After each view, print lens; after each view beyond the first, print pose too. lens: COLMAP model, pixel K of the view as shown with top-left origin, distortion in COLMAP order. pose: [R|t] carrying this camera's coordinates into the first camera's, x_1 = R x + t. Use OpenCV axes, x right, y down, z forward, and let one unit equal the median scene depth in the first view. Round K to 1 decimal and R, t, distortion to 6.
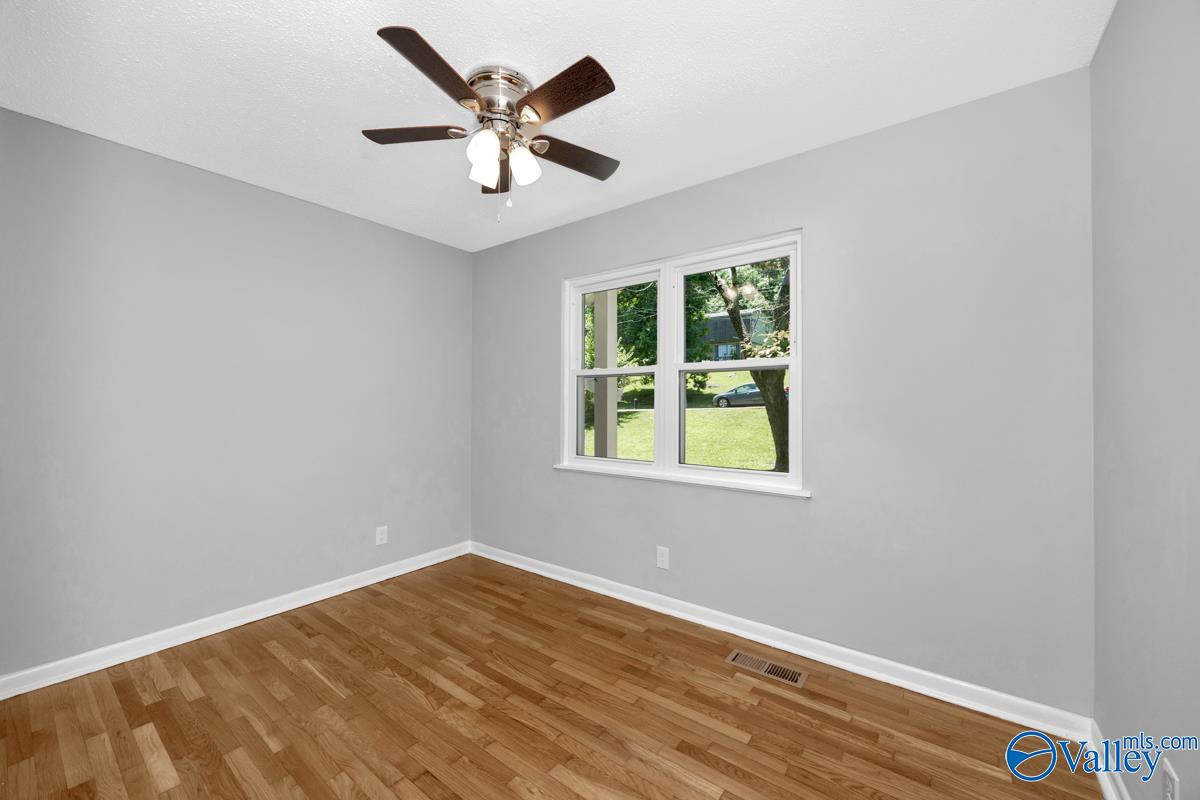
lens RADIAL K [[461.4, 0, 600.0], [0, 461.4, 400.0], [0, 0, 1]] dist [-0.000918, 0.000033]
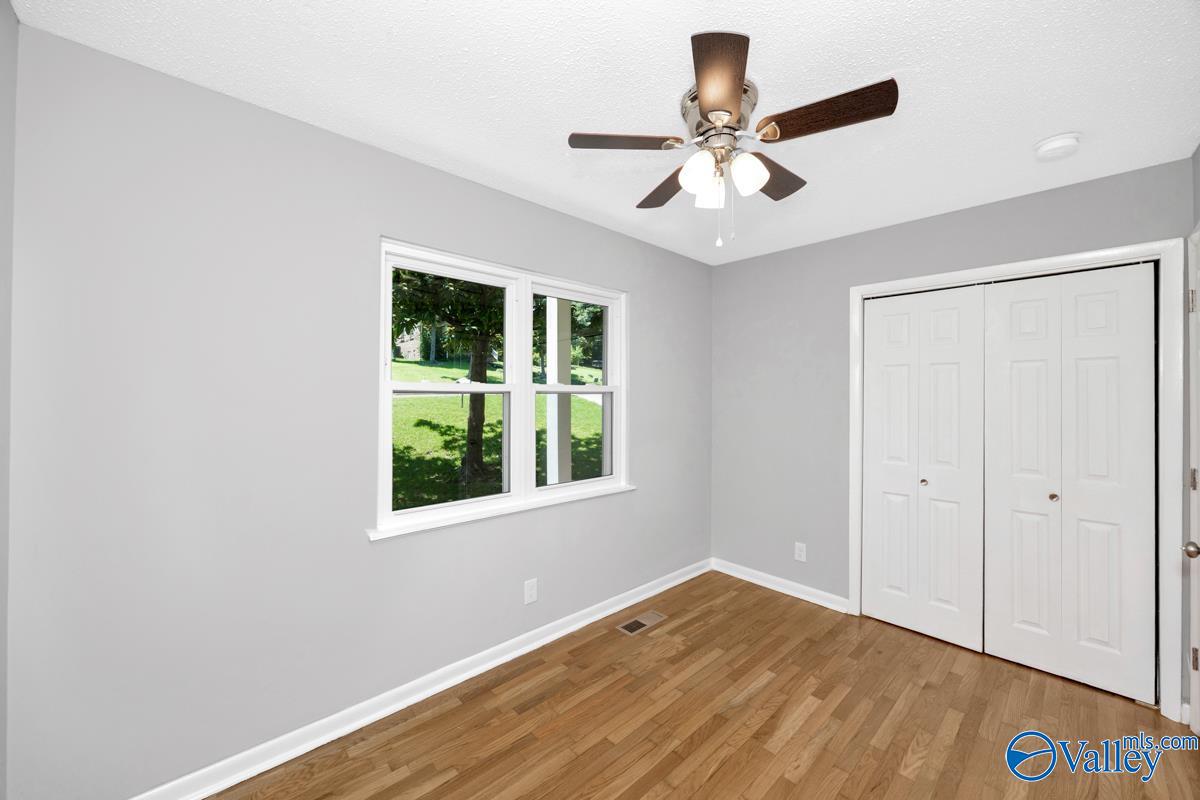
lens RADIAL K [[458.3, 0, 600.0], [0, 458.3, 400.0], [0, 0, 1]] dist [-0.000079, -0.000053]
pose [[0.164593, -0.001832, 0.986360, -0.999565], [-0.013652, 0.999898, 0.004135, -0.068342], [-0.986267, -0.014146, 0.164551, 0.944438]]
